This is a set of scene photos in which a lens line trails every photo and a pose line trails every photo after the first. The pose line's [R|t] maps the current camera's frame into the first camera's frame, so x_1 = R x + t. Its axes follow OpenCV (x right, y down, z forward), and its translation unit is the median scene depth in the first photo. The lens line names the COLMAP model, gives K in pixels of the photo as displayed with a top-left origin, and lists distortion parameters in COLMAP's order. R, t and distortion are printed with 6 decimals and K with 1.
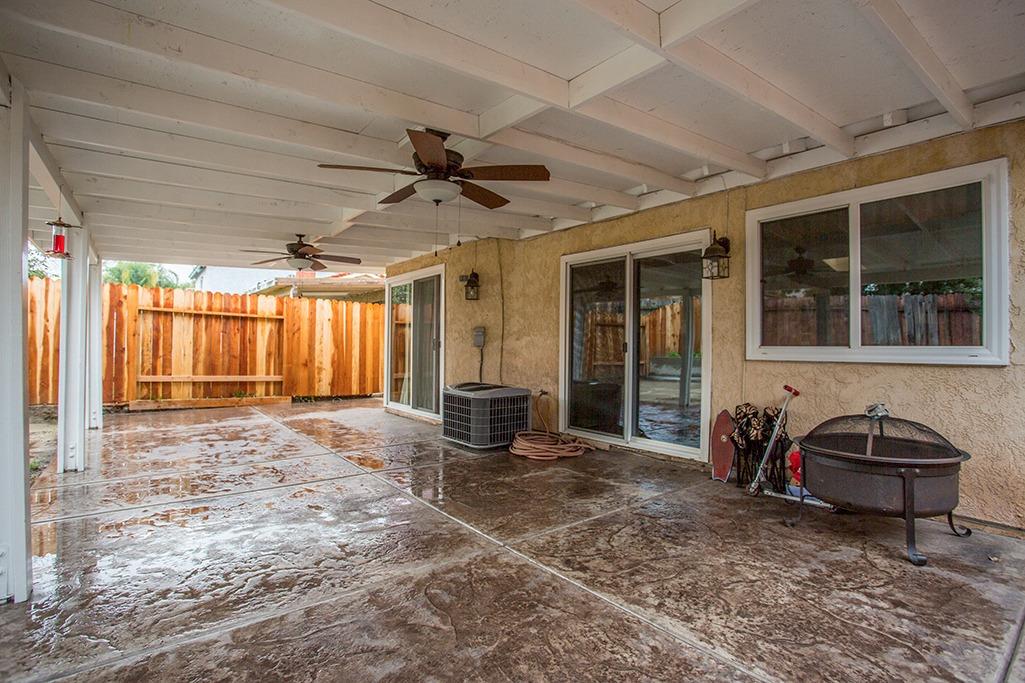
lens RADIAL K [[512.9, 0, 498.0], [0, 512.9, 341.5], [0, 0, 1]] dist [-0.070998, 0.032128]
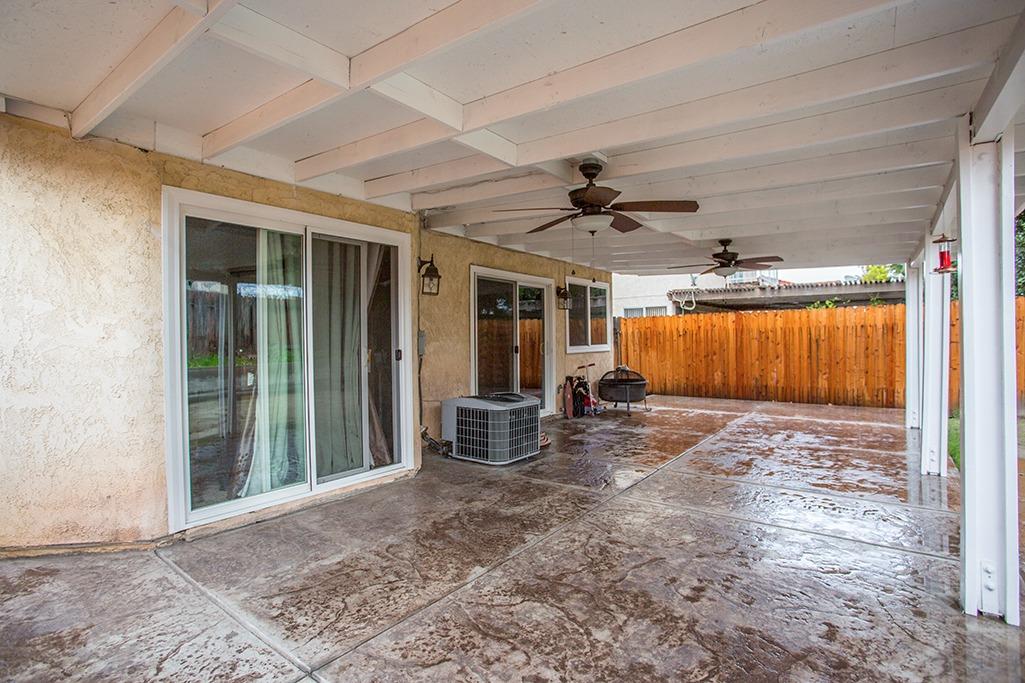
lens RADIAL K [[515.0, 0, 529.3], [0, 515.0, 340.6], [0, 0, 1]] dist [-0.063911, 0.037400]
pose [[-0.297275, -0.010656, 0.954732, -0.926561], [-0.004451, 0.999942, 0.009774, -0.022924], [-0.954782, -0.001344, -0.297305, 1.211963]]
